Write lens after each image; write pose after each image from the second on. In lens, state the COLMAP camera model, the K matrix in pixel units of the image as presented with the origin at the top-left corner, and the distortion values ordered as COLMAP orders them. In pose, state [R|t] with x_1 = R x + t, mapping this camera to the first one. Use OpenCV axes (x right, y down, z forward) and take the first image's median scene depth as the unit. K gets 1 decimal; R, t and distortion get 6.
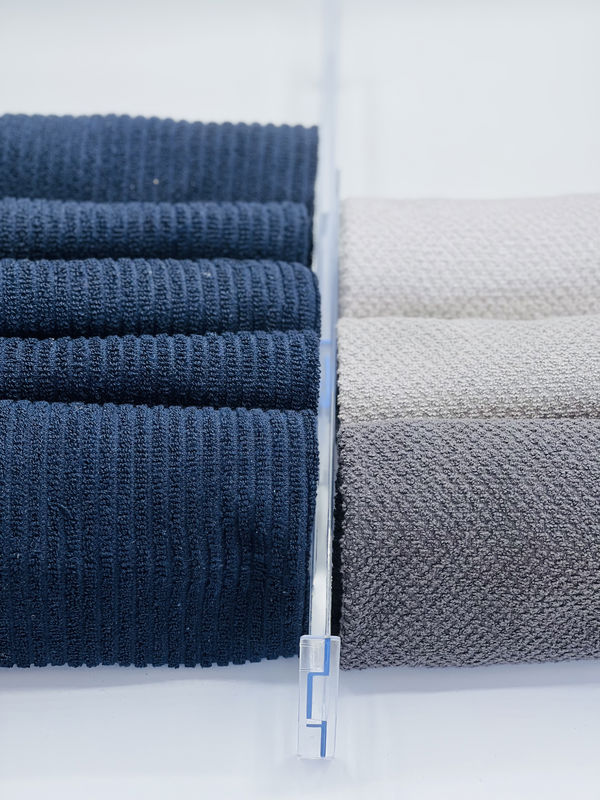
lens RADIAL K [[1802.1, 0, 301.5], [0, 1802.1, 399.4], [0, 0, 1]] dist [0.063643, 0.000000]
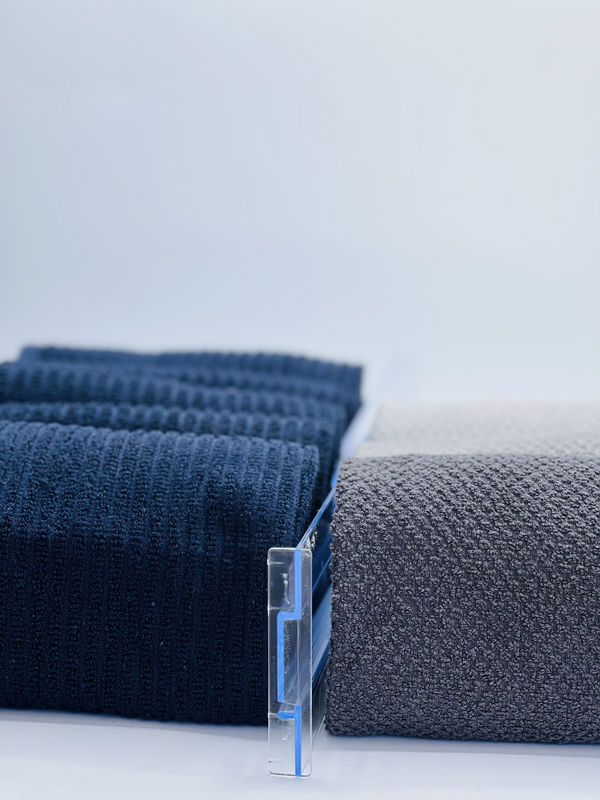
lens RADIAL K [[1802.1, 0, 298.4], [0, 1802.1, 400.1], [0, 0, 1]] dist [0.063643, 0.000000]
pose [[0.991948, 0.003882, -0.126590, 0.122988], [-0.079846, 0.795031, -0.601290, 0.586851], [0.098309, 0.606556, 0.788939, 0.223583]]
